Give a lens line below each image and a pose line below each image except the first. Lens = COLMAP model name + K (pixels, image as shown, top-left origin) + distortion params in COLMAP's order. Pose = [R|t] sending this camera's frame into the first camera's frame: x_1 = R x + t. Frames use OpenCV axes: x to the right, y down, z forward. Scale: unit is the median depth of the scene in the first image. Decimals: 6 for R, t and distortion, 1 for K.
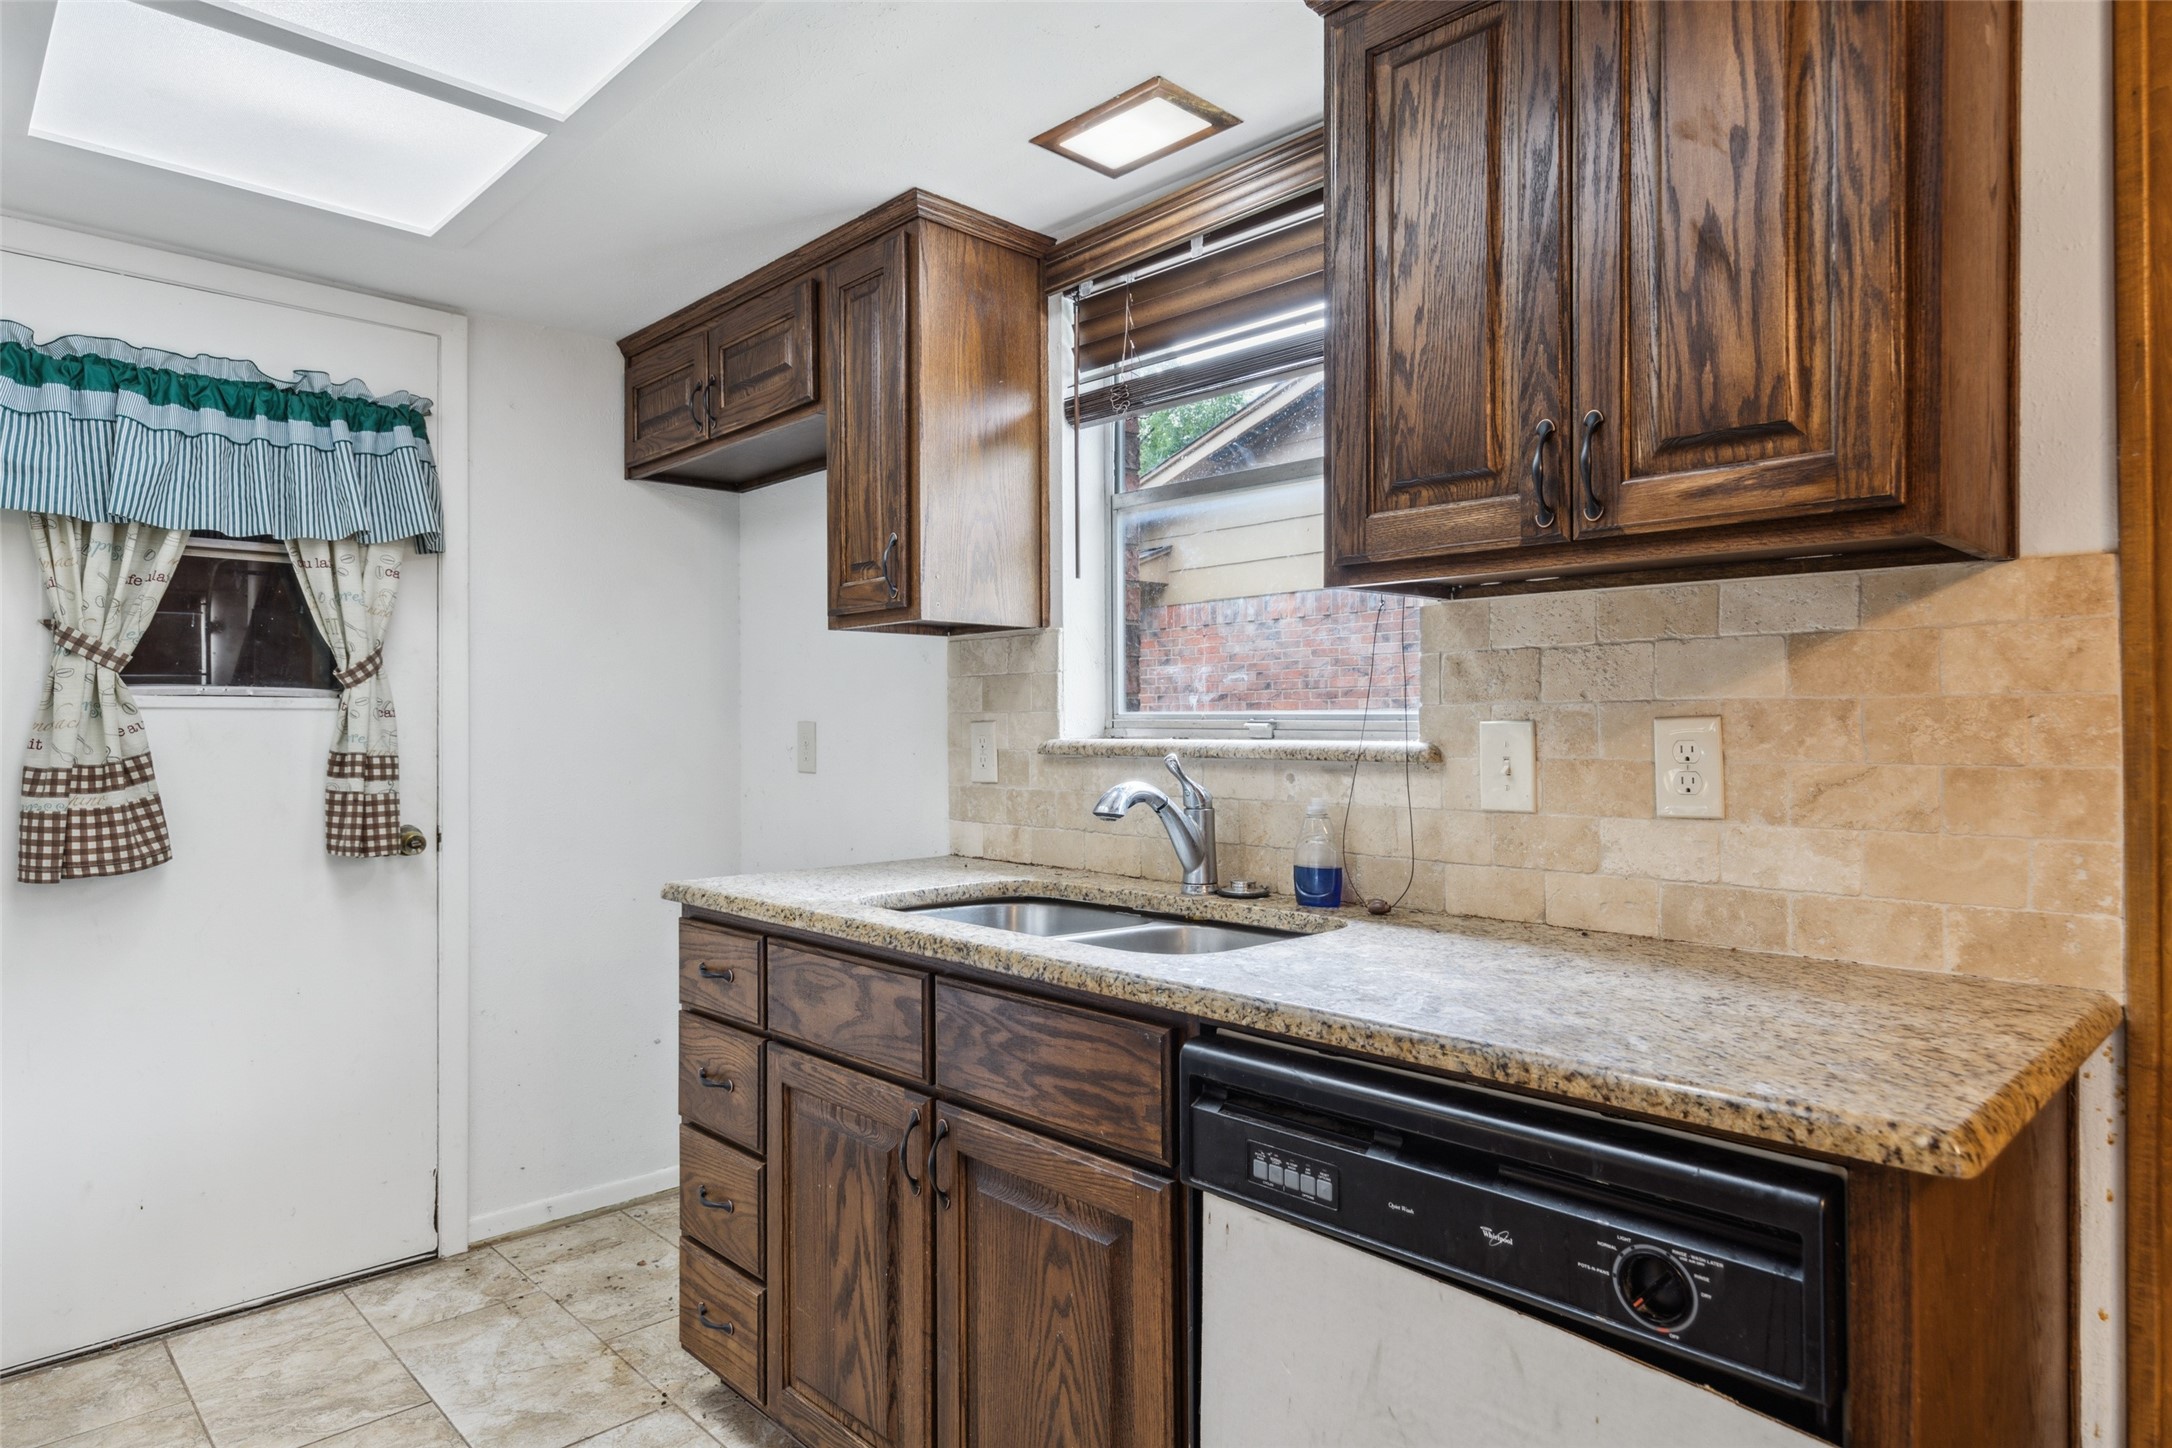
lens RADIAL K [[1248.6, 0, 1095.0], [0, 1248.6, 715.4], [0, 0, 1]] dist [0.014972, -0.003571]
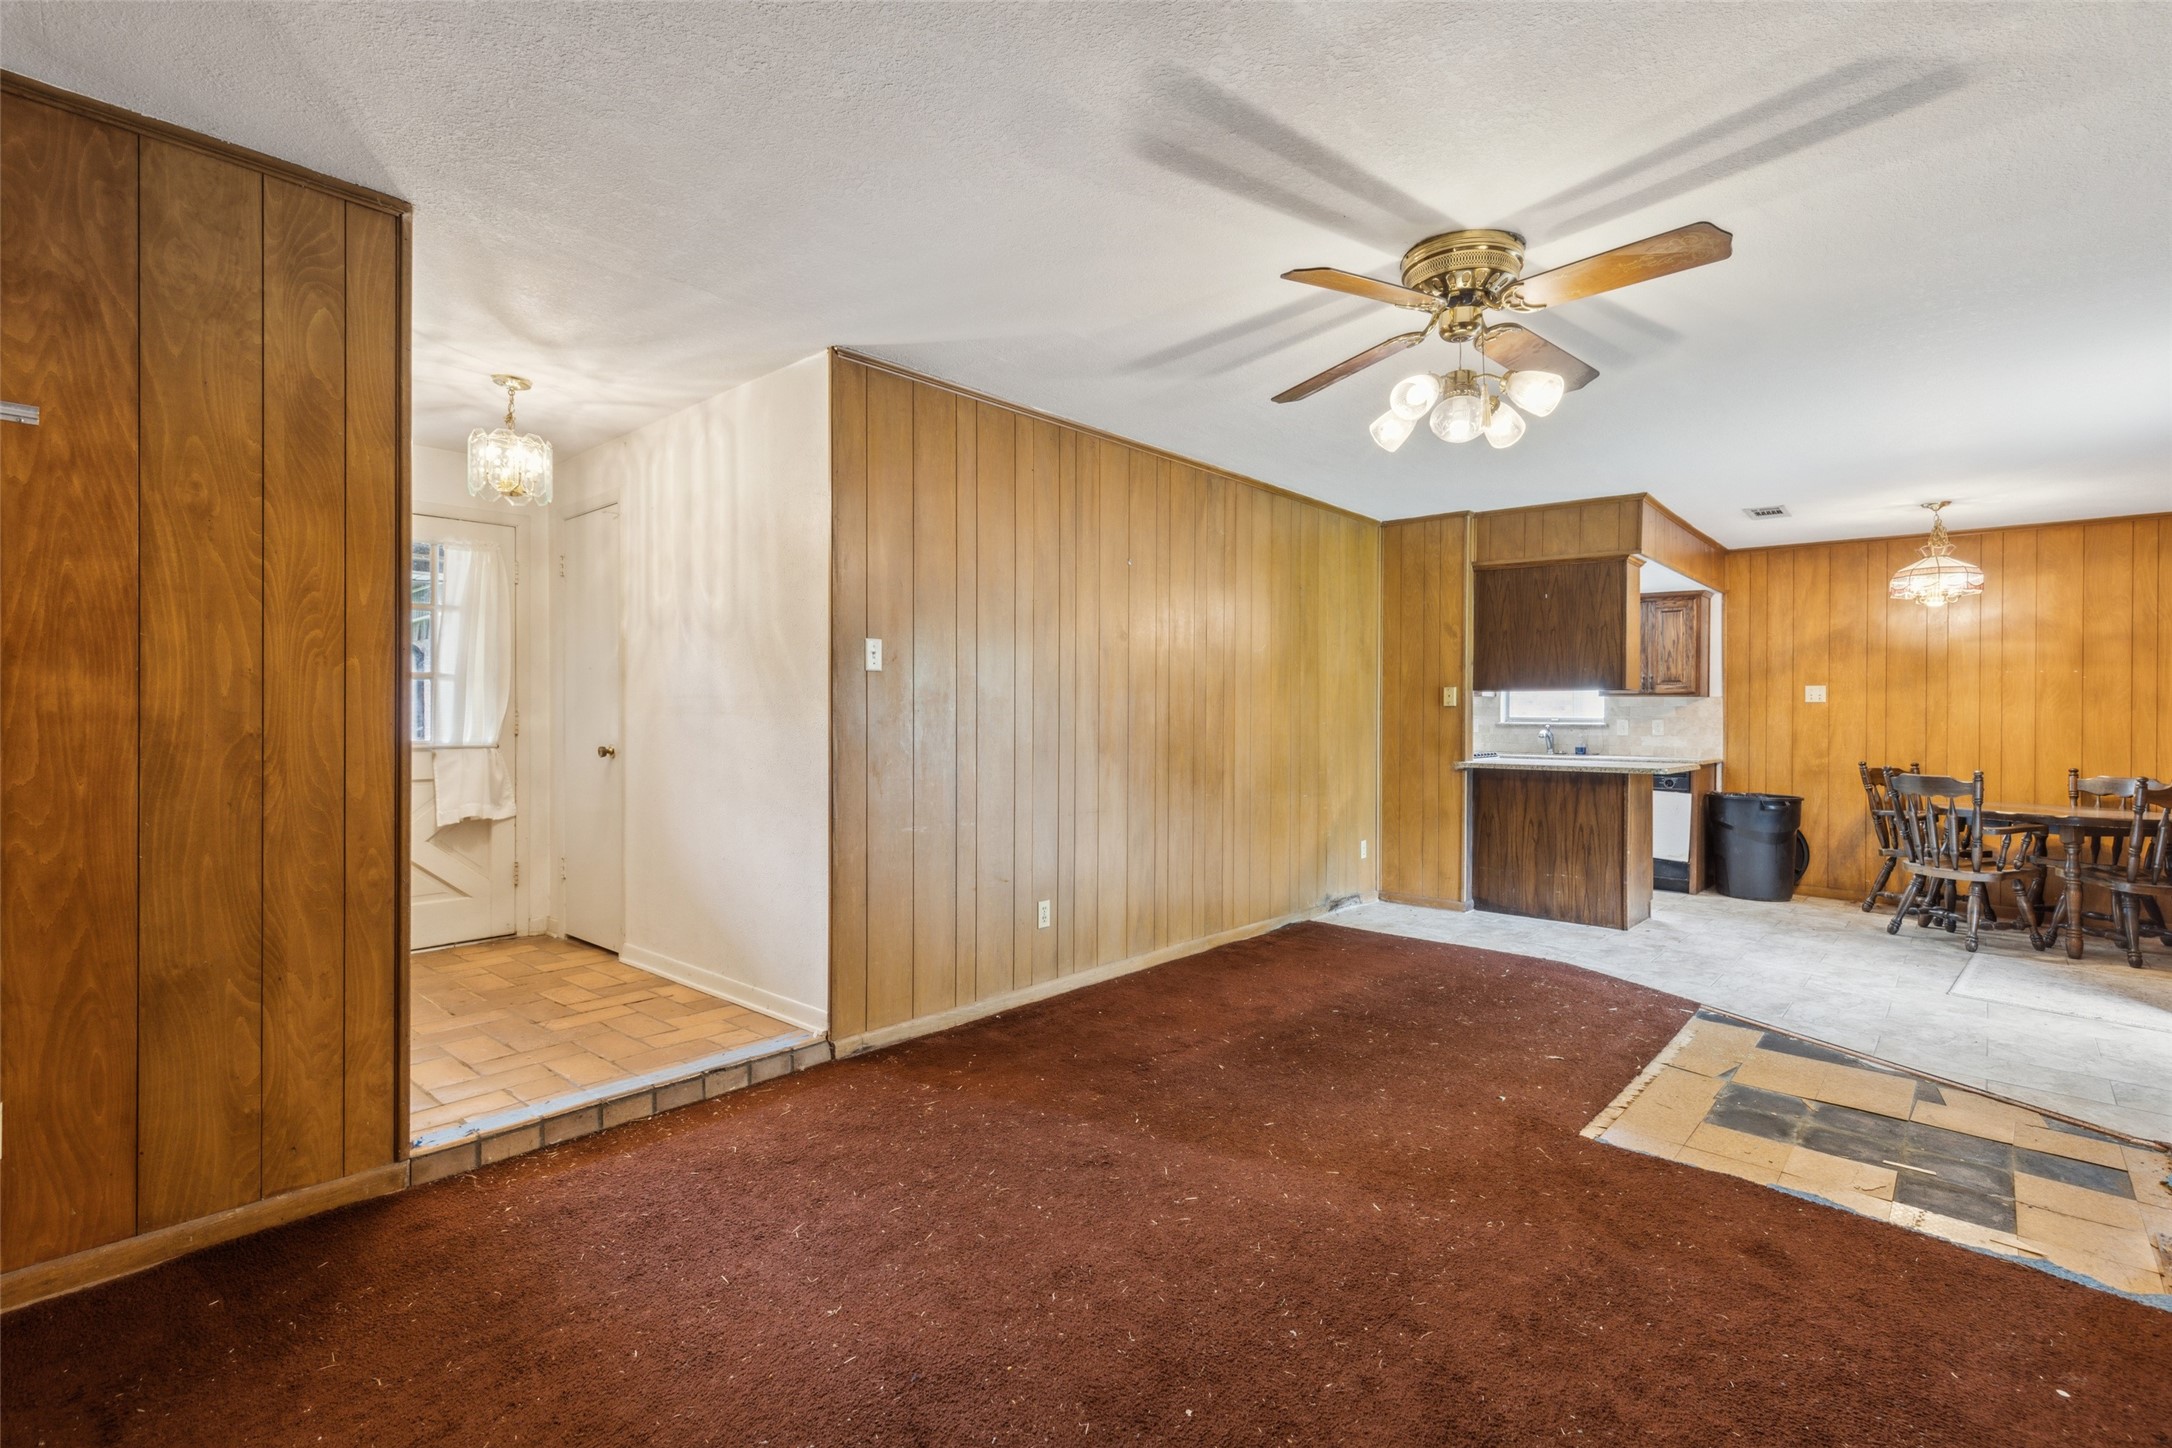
lens RADIAL K [[998.6, 0, 1085.1], [0, 998.6, 715.4], [0, 0, 1]] dist [0.007206, 0.000088]
pose [[0.997612, 0.010852, 0.068202, -2.024567], [-0.011109, 0.999933, 0.003388, -0.003113], [-0.068161, -0.004137, 0.997666, -2.810961]]
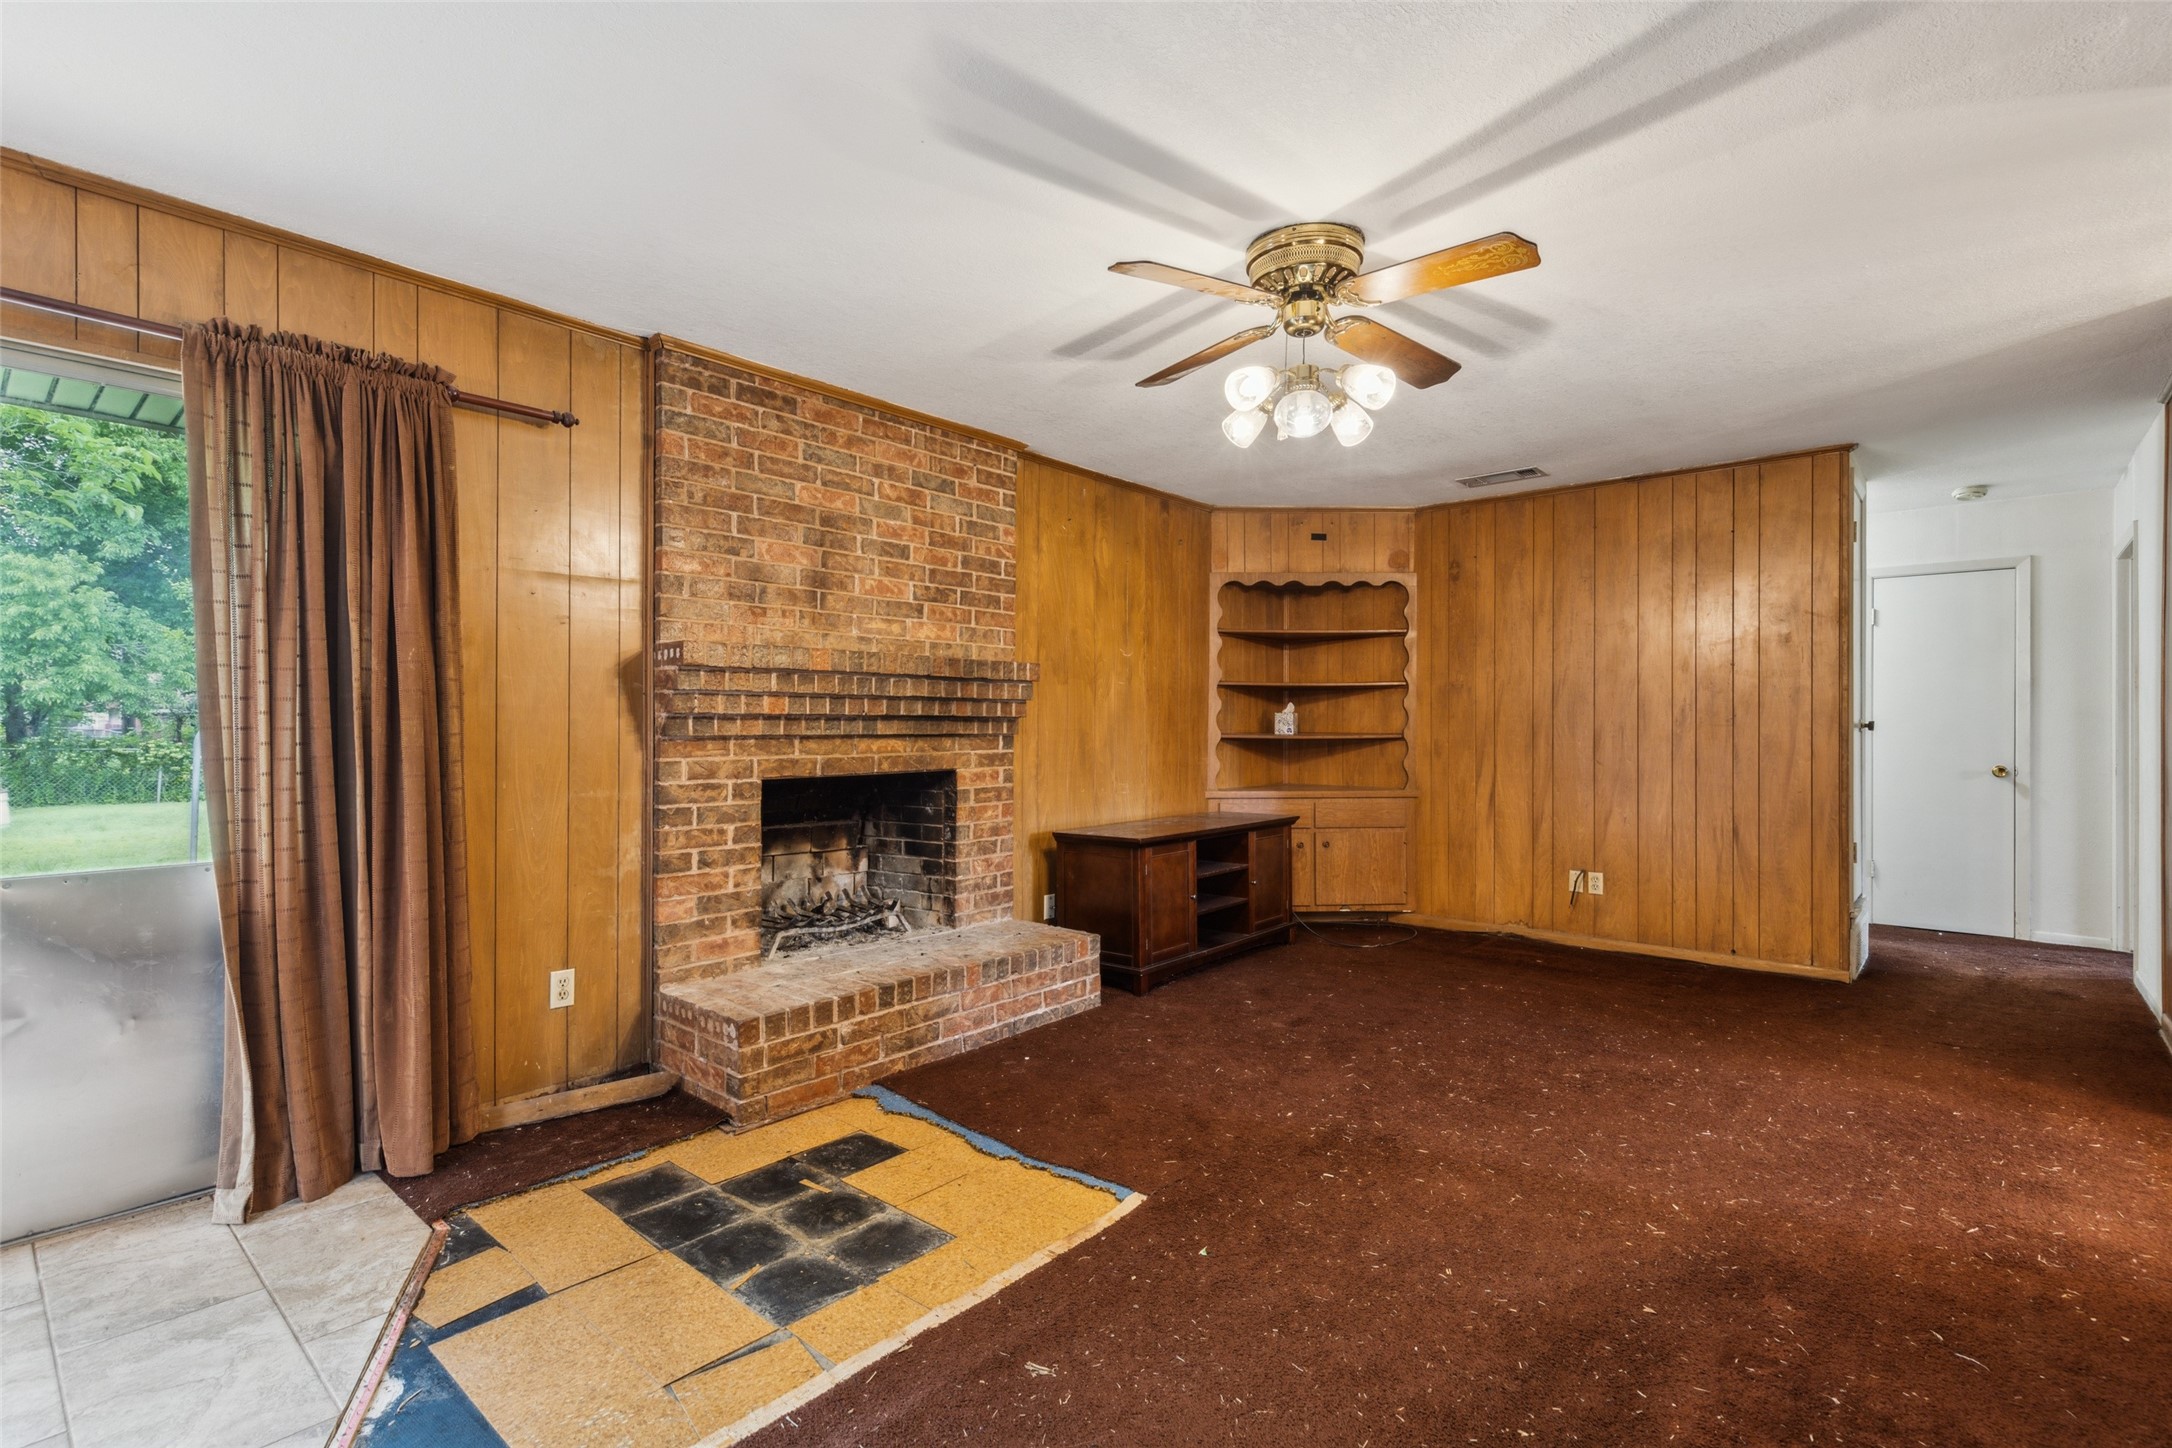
lens RADIAL K [[998.6, 0, 1095.4], [0, 998.6, 726.1], [0, 0, 1]] dist [0.007206, 0.000088]
pose [[-0.995993, -0.000690, -0.089425, -1.057180], [-0.000625, 1.000000, -0.000762, 0.018157], [0.089425, -0.000703, -0.995993, -0.251257]]
